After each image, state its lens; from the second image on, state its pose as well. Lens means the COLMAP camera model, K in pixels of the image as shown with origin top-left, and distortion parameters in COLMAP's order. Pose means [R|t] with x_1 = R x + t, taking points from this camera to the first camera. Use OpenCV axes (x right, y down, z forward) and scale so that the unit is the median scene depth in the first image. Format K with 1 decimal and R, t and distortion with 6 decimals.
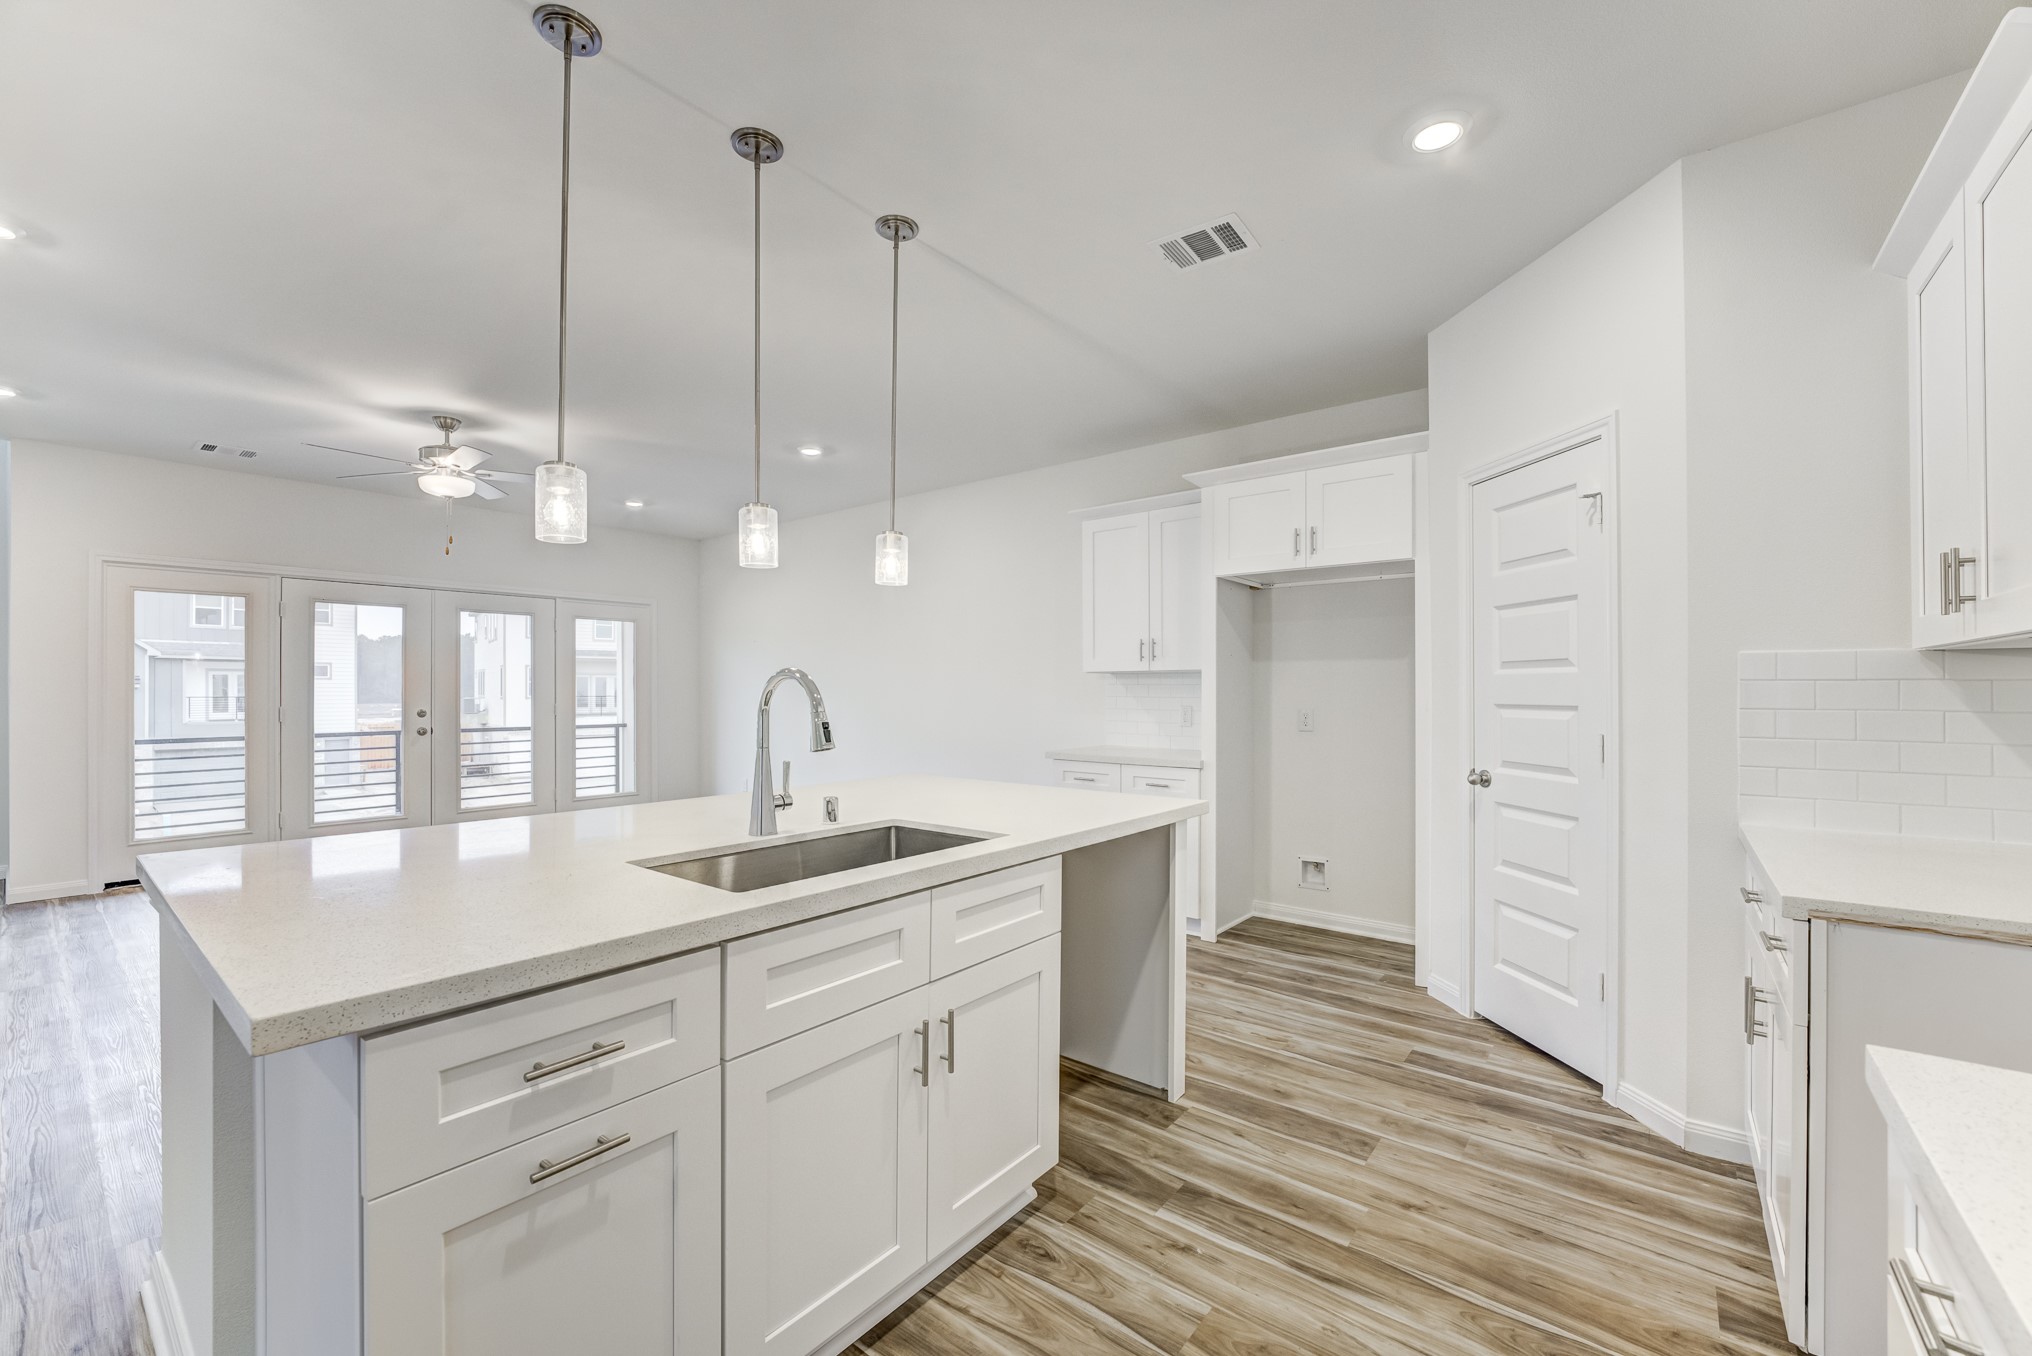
lens RADIAL K [[825.1, 0, 1012.4], [0, 825.1, 686.4], [0, 0, 1]] dist [-0.011246, 0.001714]
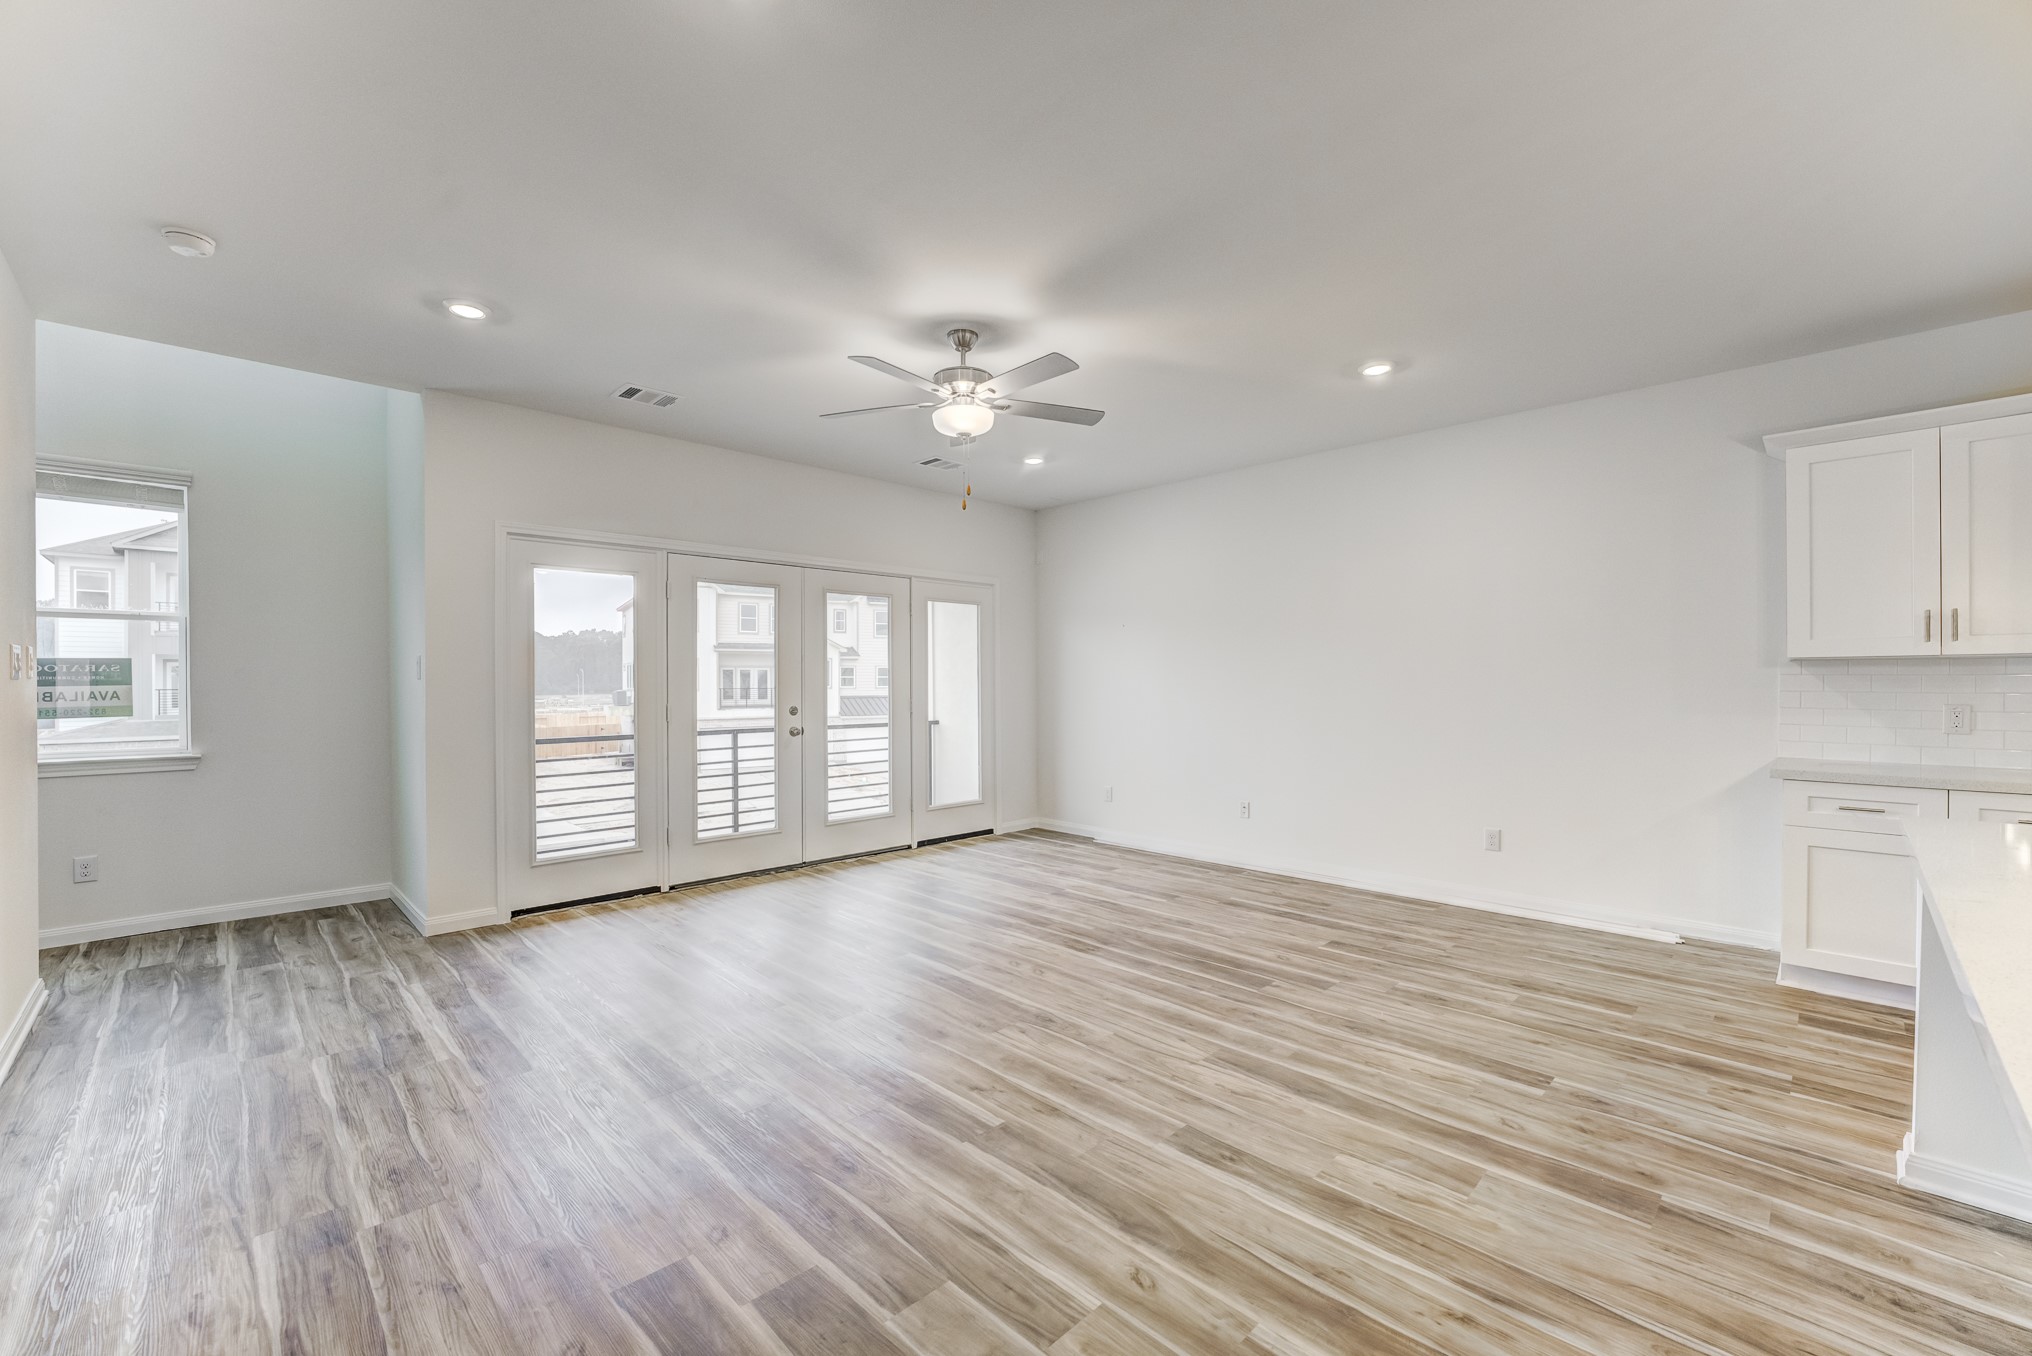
lens RADIAL K [[825.1, 0, 1015.4], [0, 825.1, 685.8], [0, 0, 1]] dist [-0.011246, 0.001714]
pose [[0.993960, -0.001687, -0.109734, -0.904901], [0.002642, 0.999960, 0.008561, -0.001018], [0.109715, -0.008799, 0.993924, 0.373568]]
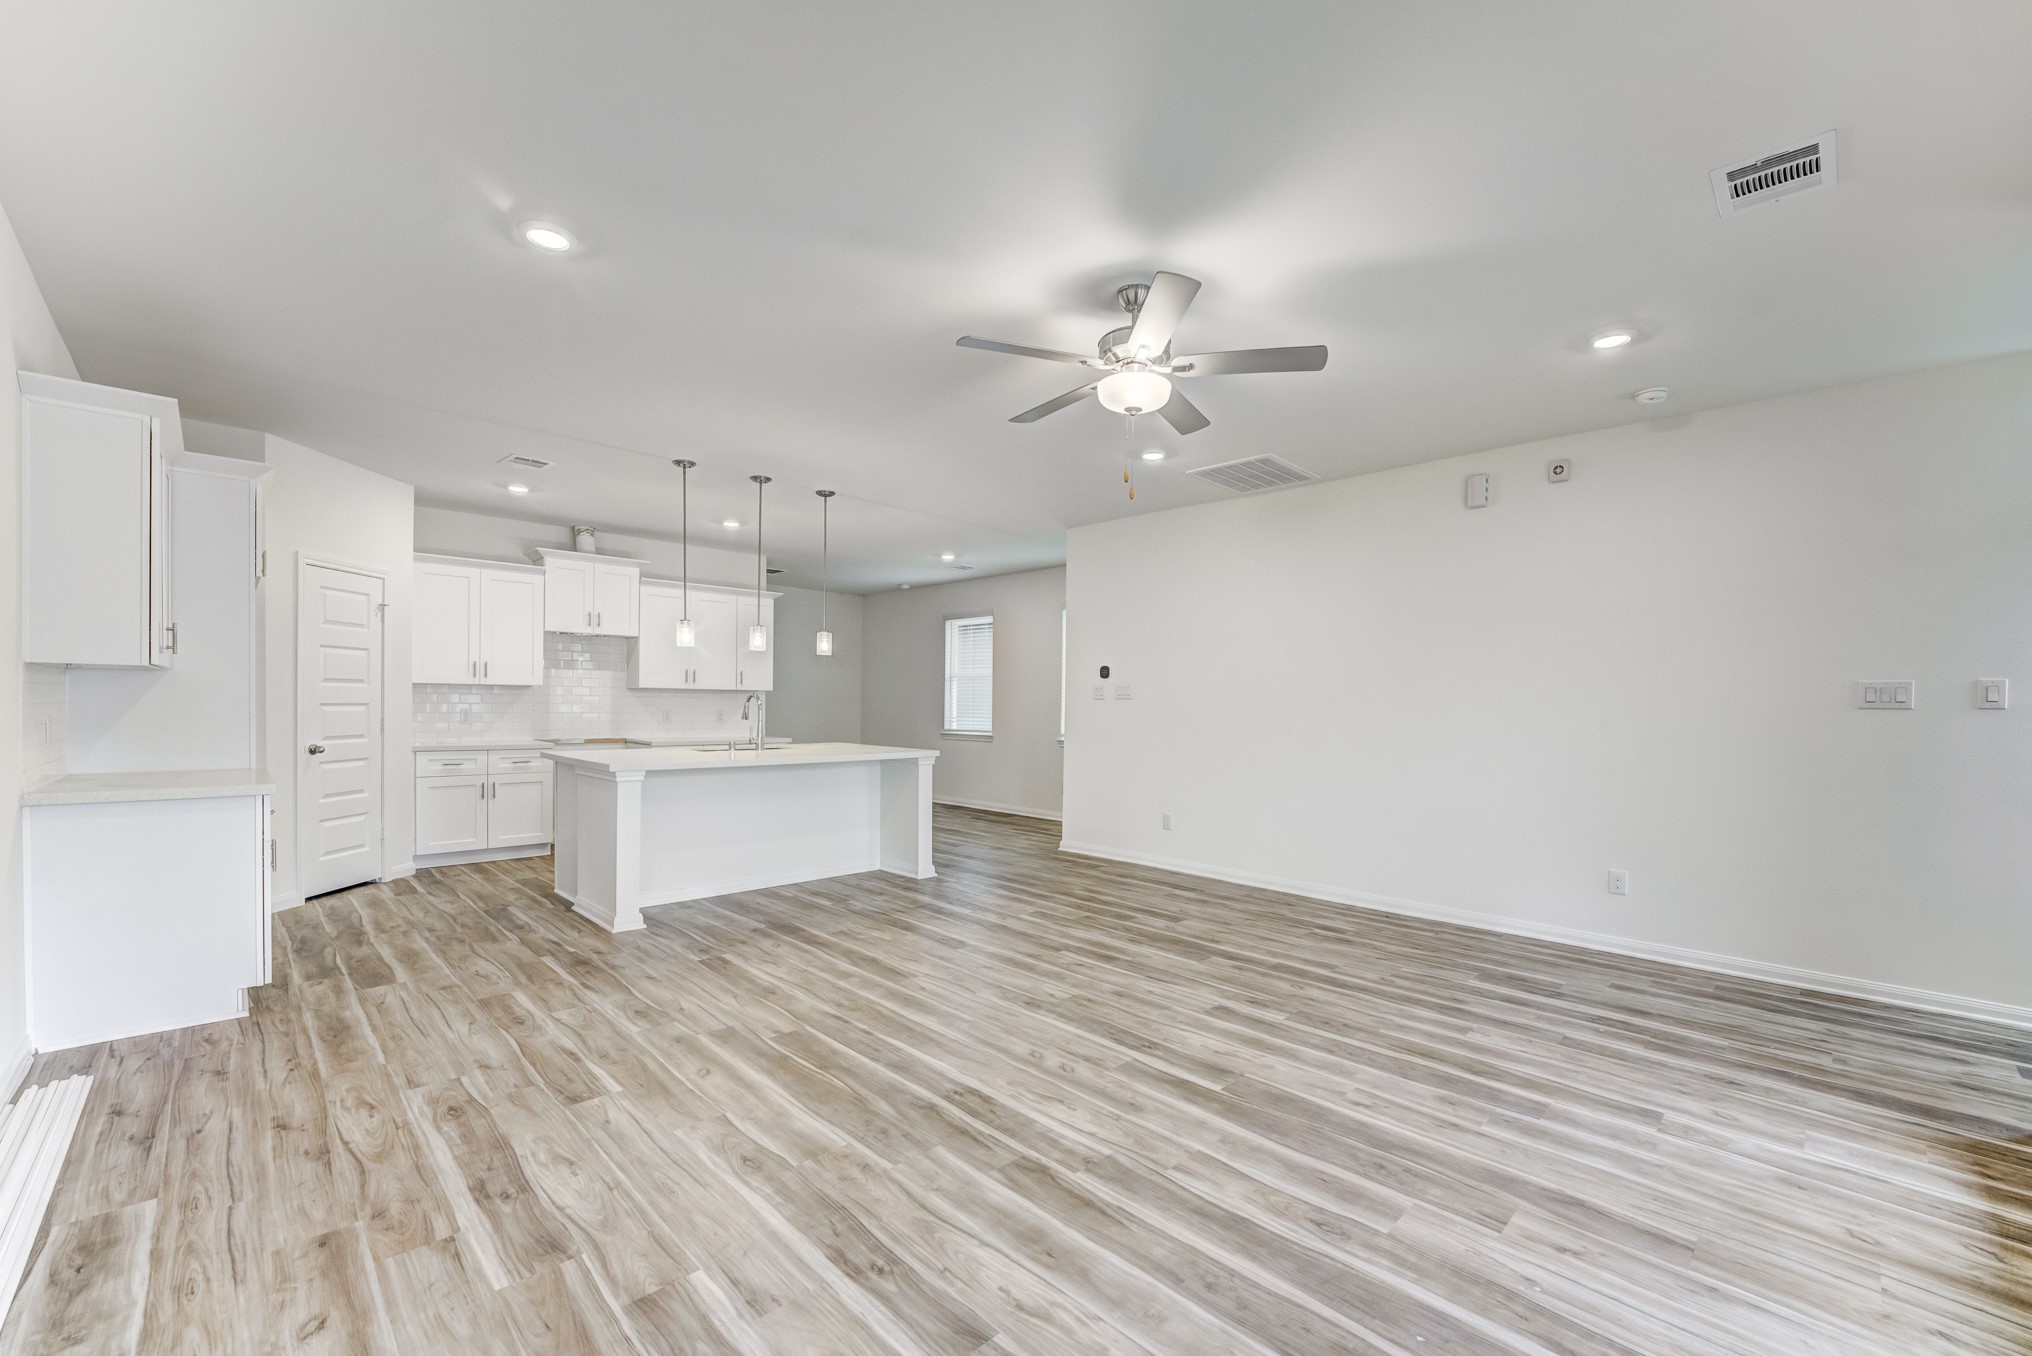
lens RADIAL K [[825.1, 0, 1018.6], [0, 825.1, 704.8], [0, 0, 1]] dist [-0.011246, 0.001714]
pose [[-0.993469, -0.013709, 0.113279, -1.103542], [-0.014098, 0.999897, -0.002634, 0.010653], [-0.113231, -0.004214, -0.993560, 2.732735]]
